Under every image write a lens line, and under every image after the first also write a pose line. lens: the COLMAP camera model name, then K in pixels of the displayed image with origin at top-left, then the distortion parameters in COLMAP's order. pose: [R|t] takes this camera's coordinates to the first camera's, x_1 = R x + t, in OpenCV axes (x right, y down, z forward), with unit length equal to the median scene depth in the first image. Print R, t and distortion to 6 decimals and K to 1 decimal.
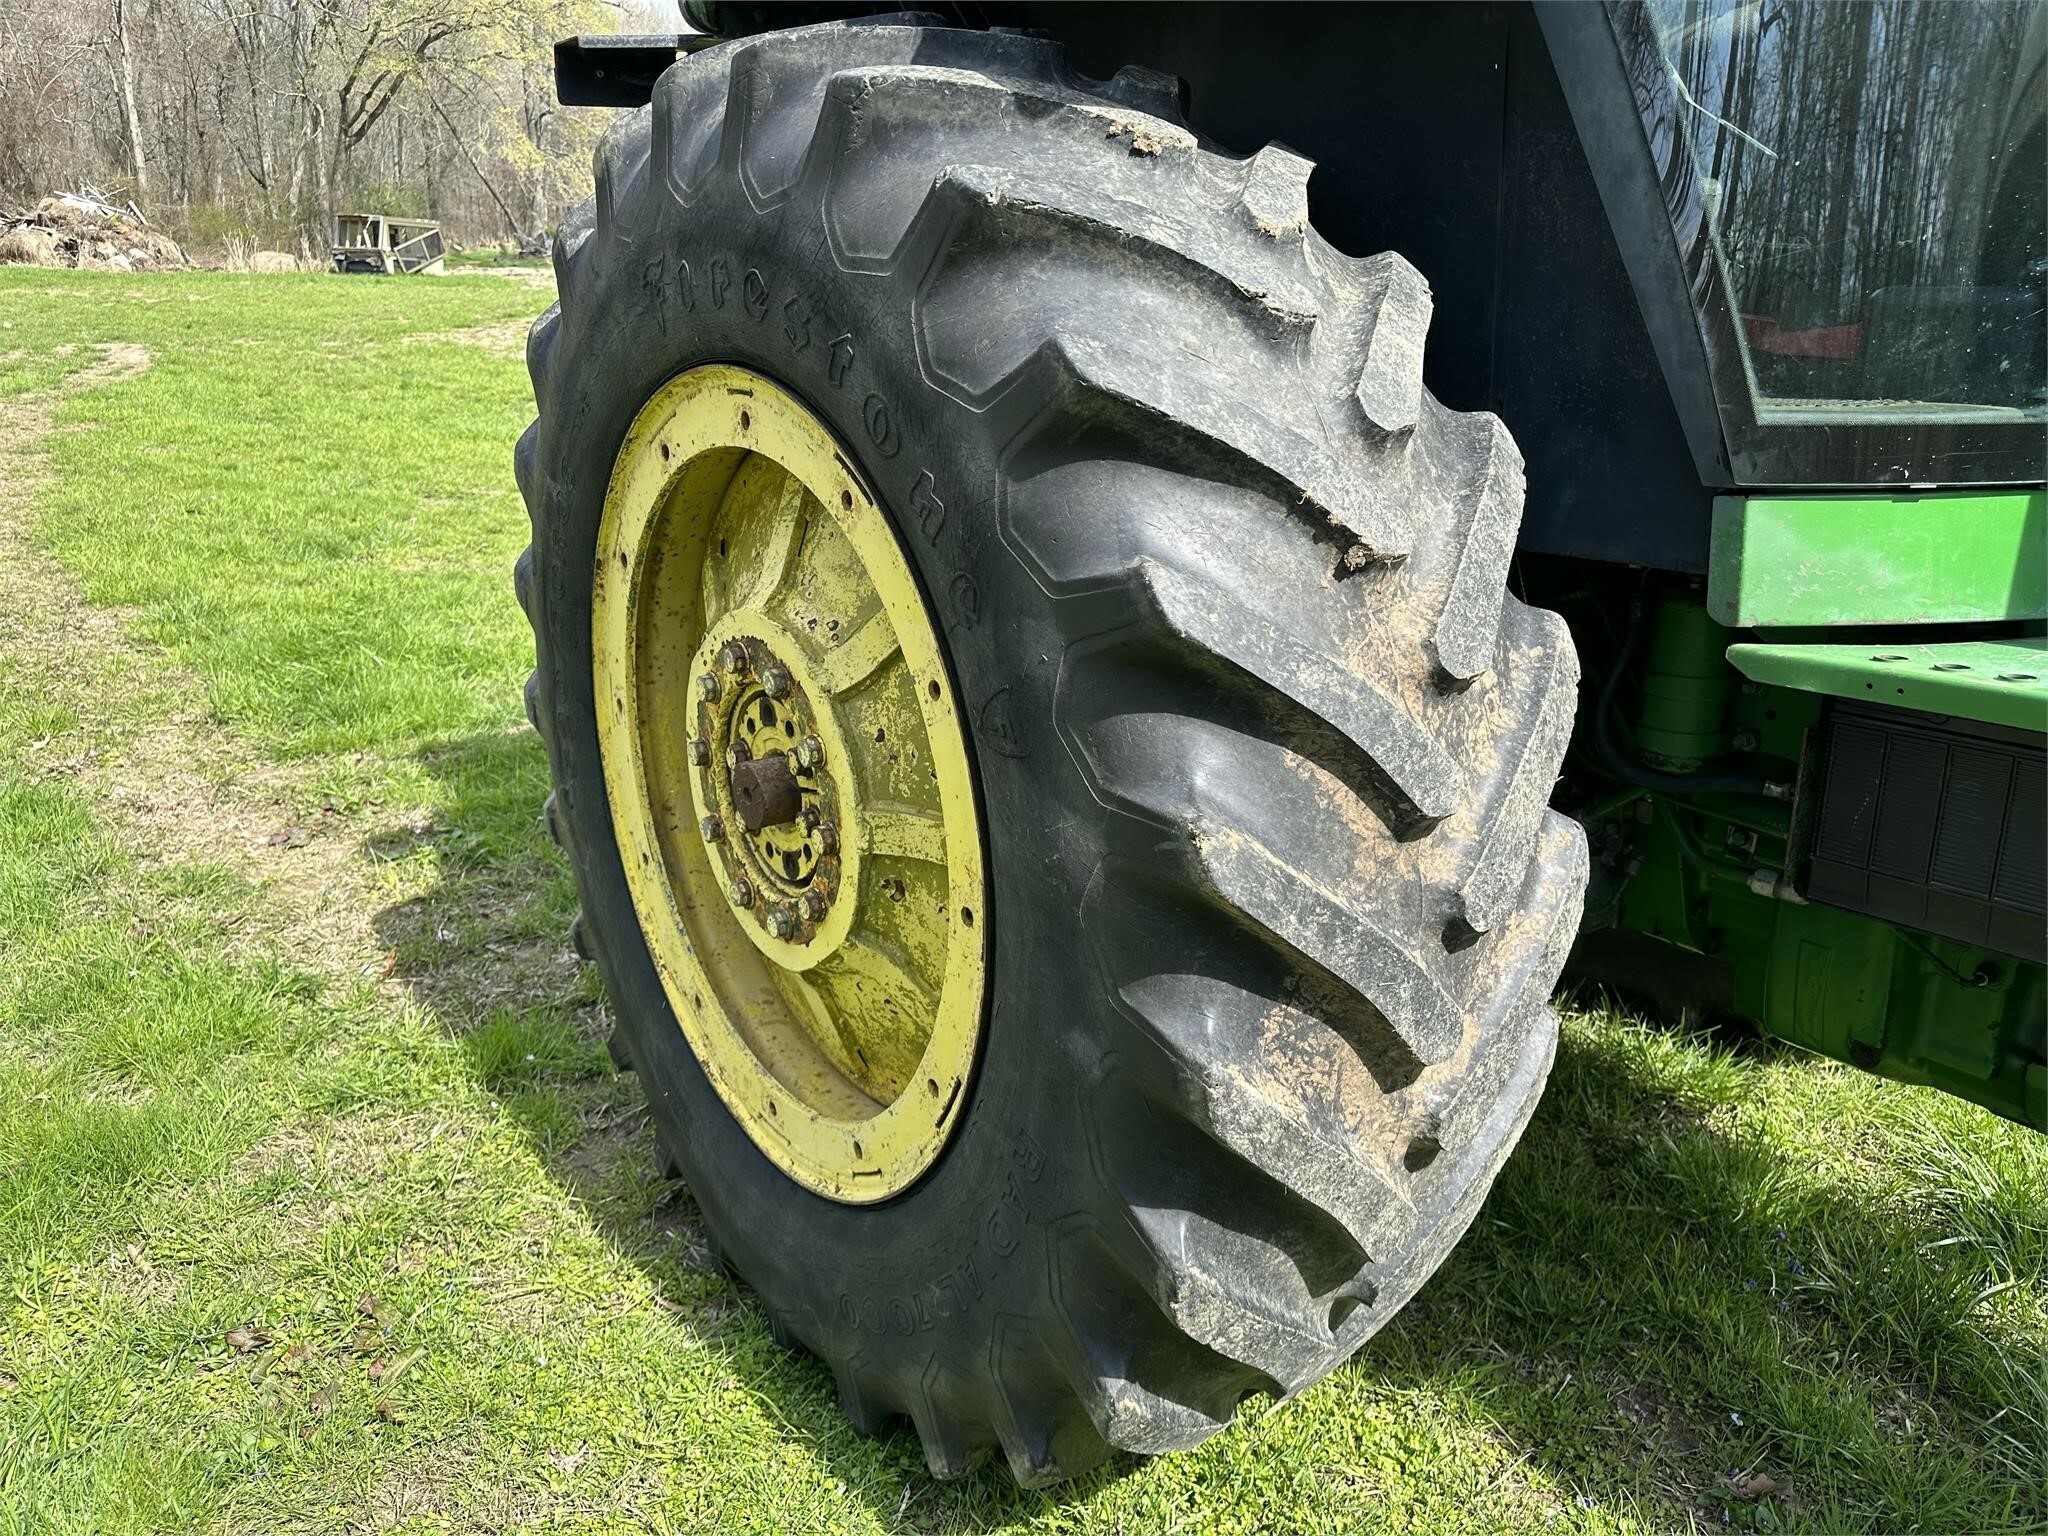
lens RADIAL K [[1446.5, 0, 1026.4], [0, 1446.5, 763.7], [0, 0, 1]] dist [0.082592, -0.113592]
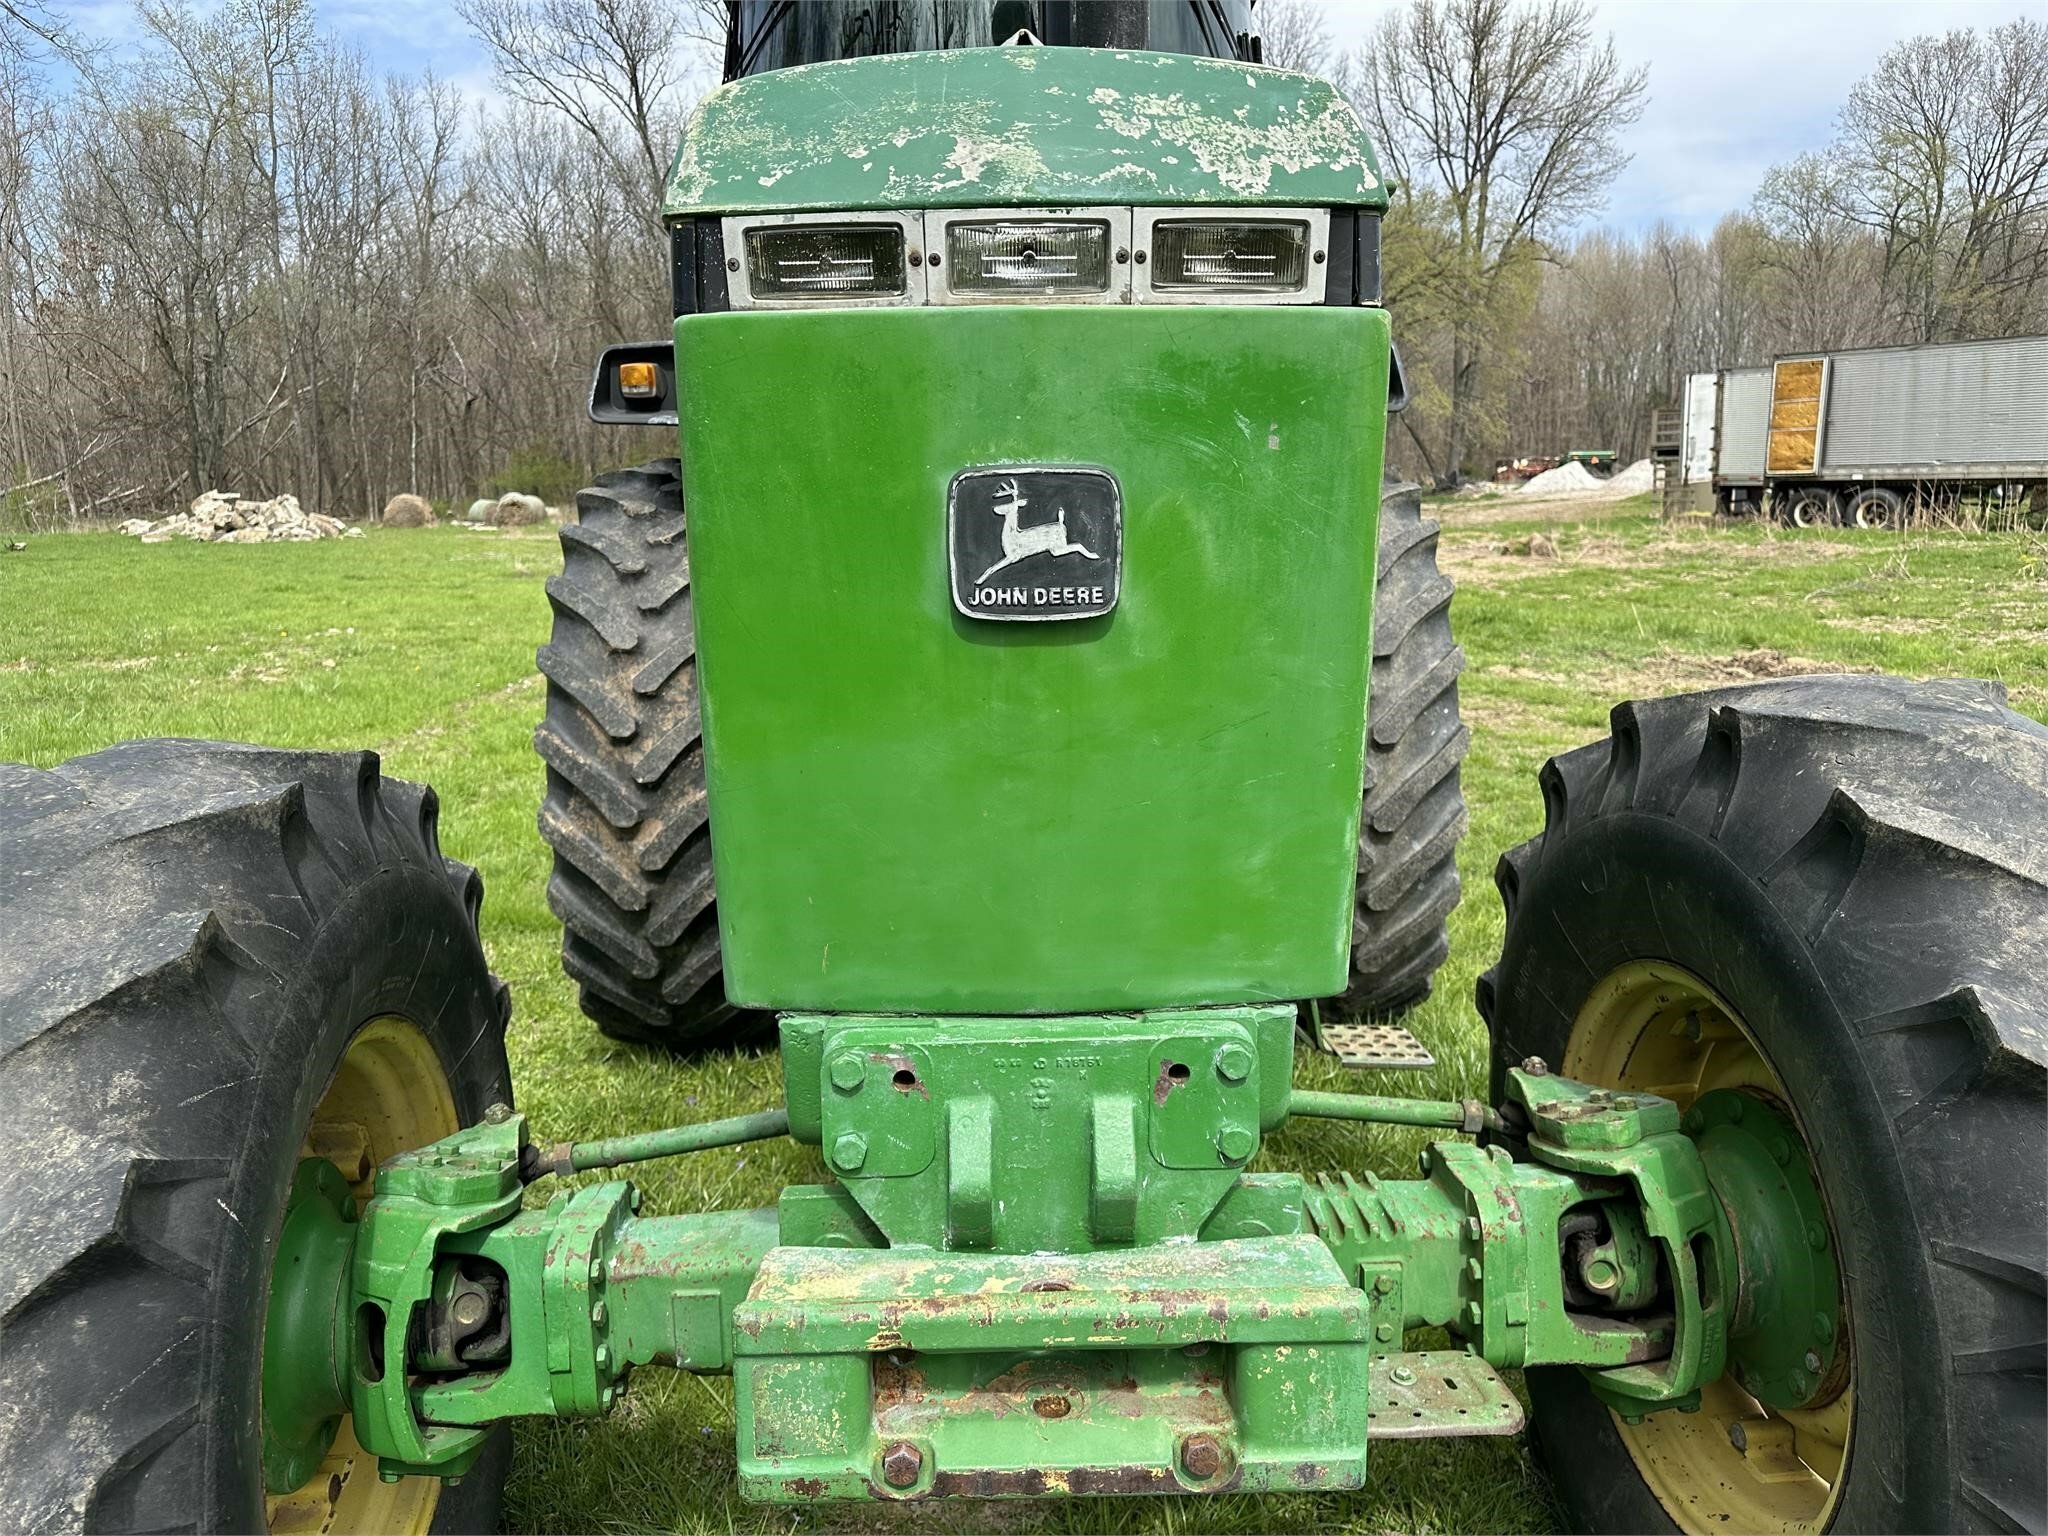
lens RADIAL K [[1428.0, 0, 1032.8], [0, 1428.0, 775.8], [0, 0, 1]] dist [0.070141, -0.089776]
pose [[0.822922, 0.074226, -0.563285, 2.277975], [-0.149995, 0.984638, -0.089384, 0.215495], [0.547997, 0.158047, 0.821413, -0.787516]]
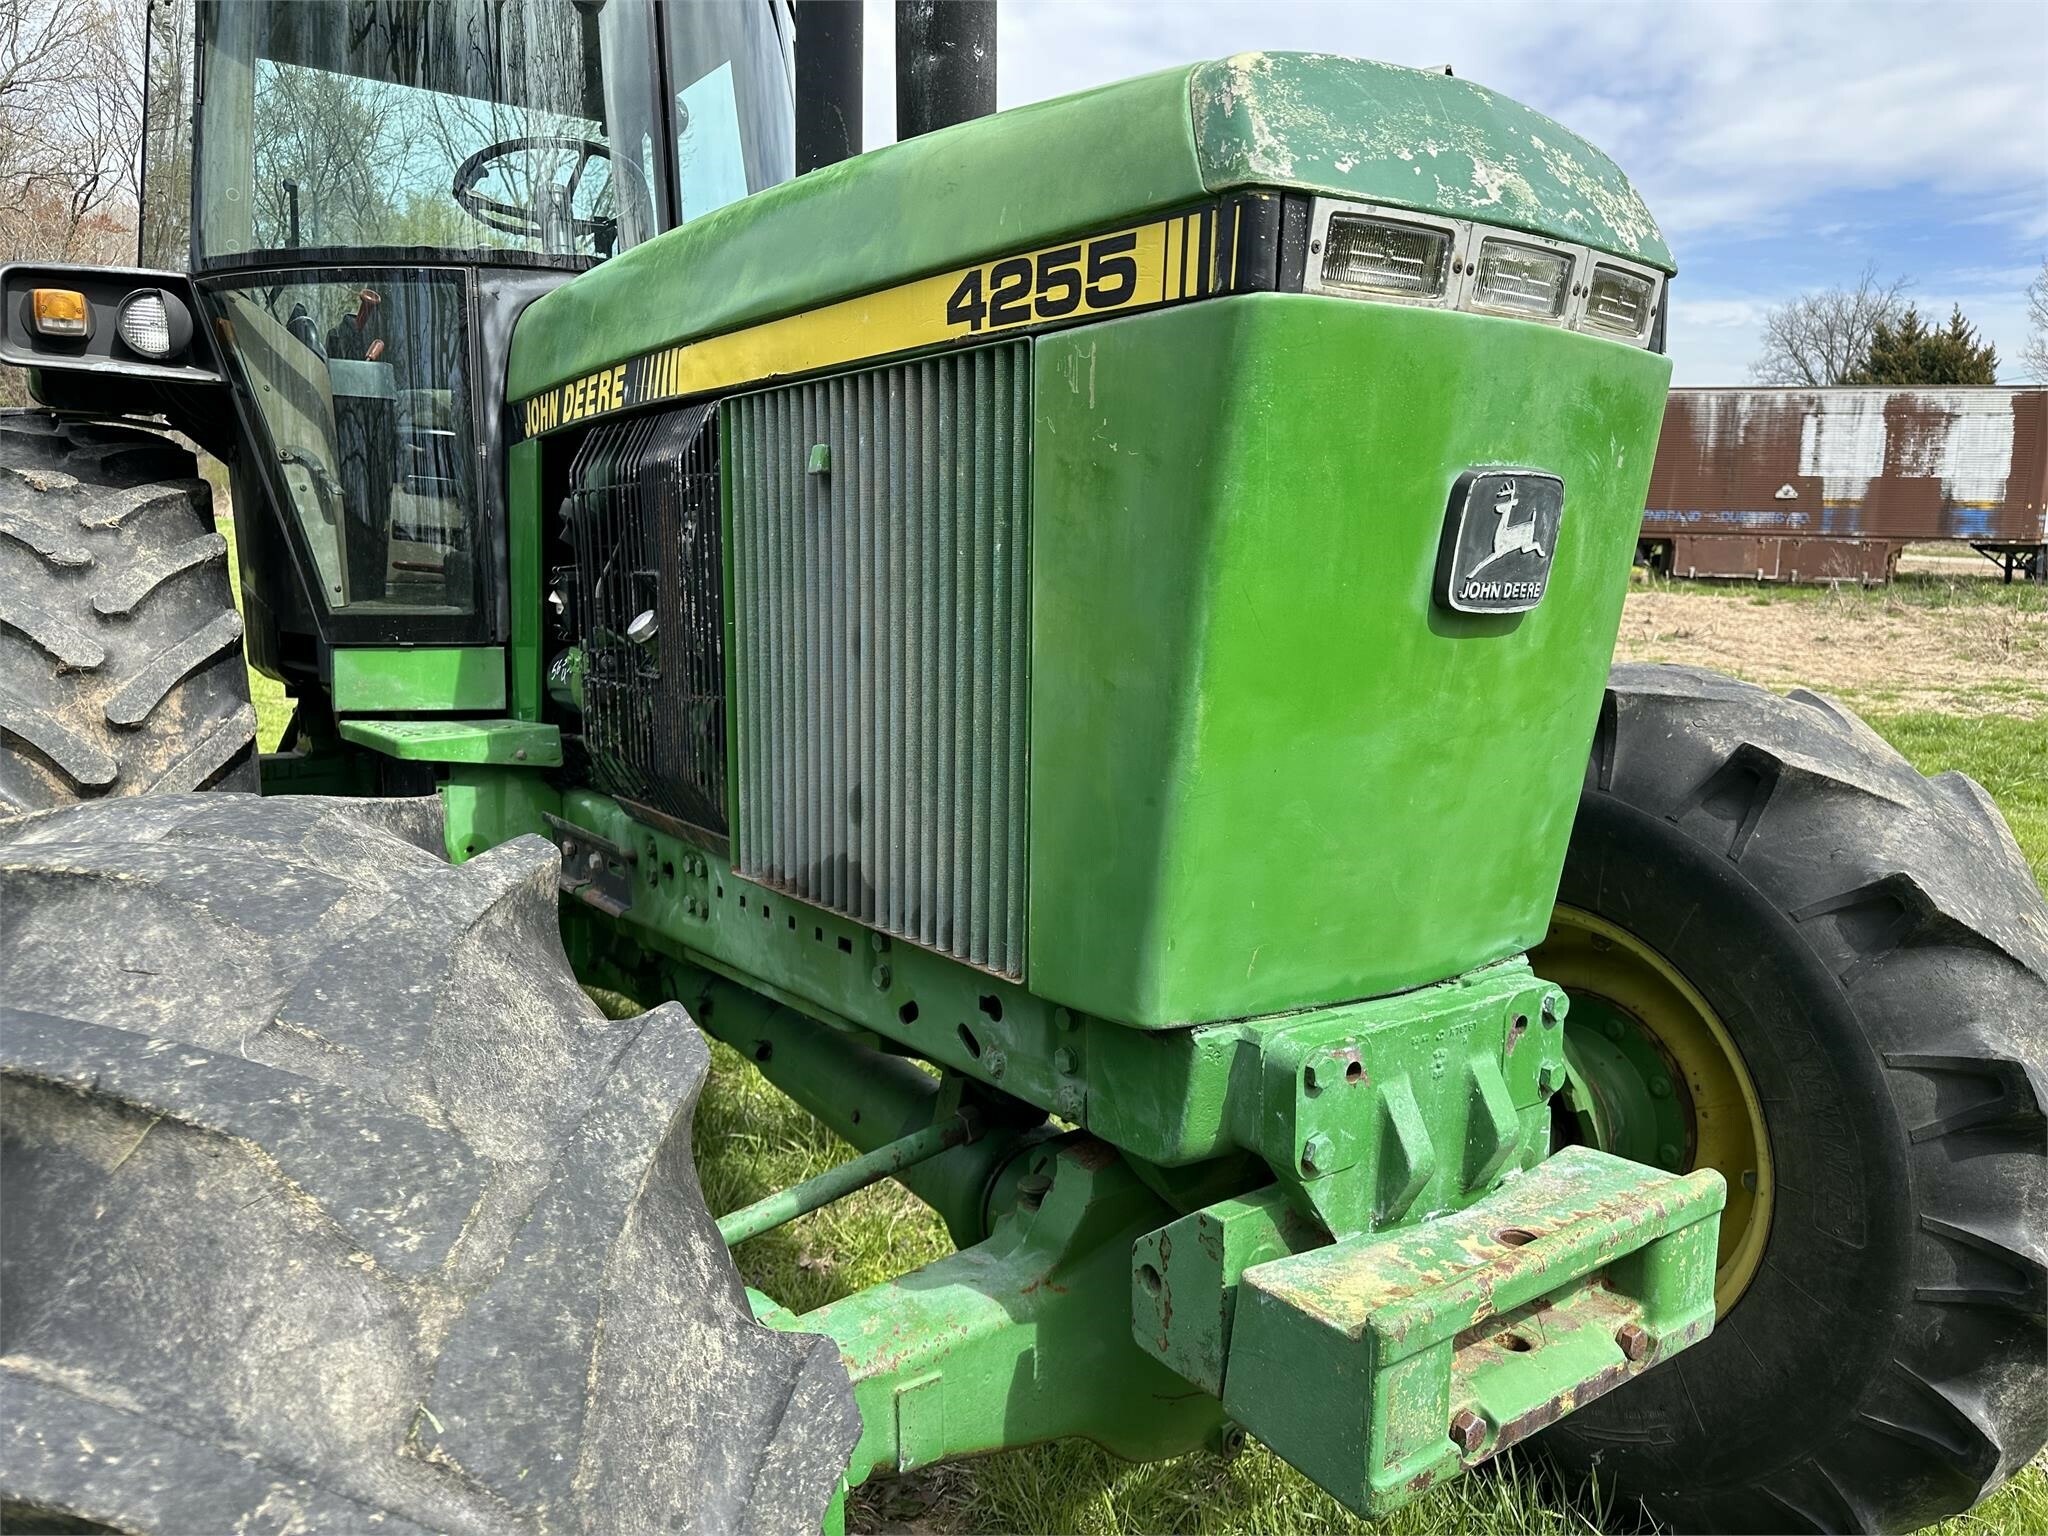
lens RADIAL K [[1424.5, 0, 1015.0], [0, 1424.5, 764.5], [0, 0, 1]] dist [0.091379, -0.129618]
pose [[0.999955, 0.009187, -0.002330, 1.464324], [-0.009439, 0.987592, -0.156756, 0.292425], [0.000861, 0.156771, 0.987635, -1.001540]]
